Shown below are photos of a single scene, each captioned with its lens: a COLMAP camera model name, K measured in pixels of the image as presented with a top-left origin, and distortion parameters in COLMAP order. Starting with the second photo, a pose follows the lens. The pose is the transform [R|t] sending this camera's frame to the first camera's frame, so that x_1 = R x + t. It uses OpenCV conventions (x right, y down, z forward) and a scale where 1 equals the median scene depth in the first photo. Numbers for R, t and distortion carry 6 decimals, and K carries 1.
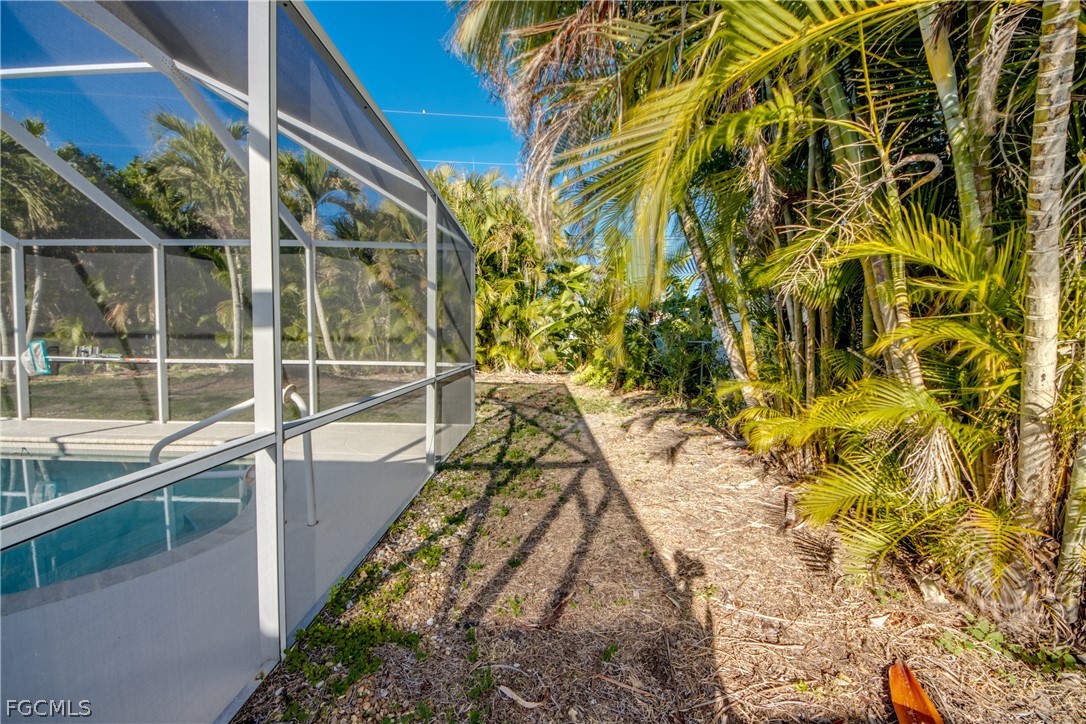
lens RADIAL K [[424.4, 0, 559.4], [0, 424.4, 365.3], [0, 0, 1]] dist [0.055605, -0.033800]
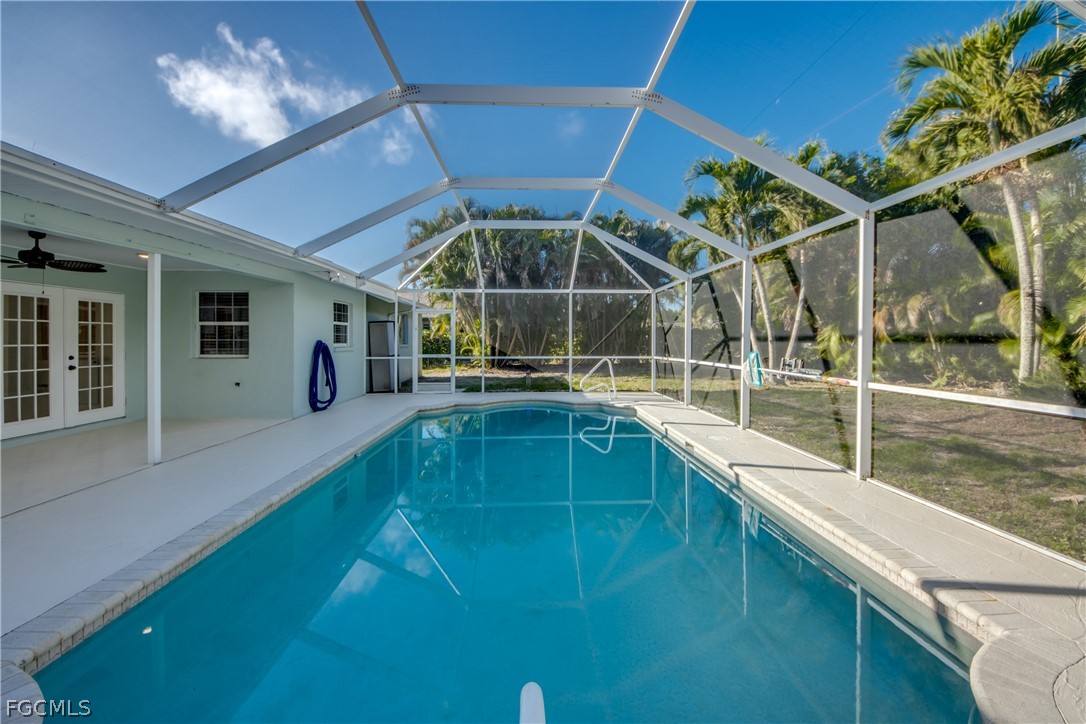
lens RADIAL K [[405.4, 0, 543.6], [0, 405.4, 344.3], [0, 0, 1]] dist [0.000299, 0.000008]
pose [[0.032655, -0.004658, -0.999456, -0.305813], [-0.052173, 0.998618, -0.006359, -0.042426], [0.998104, 0.052352, 0.032367, 0.482253]]
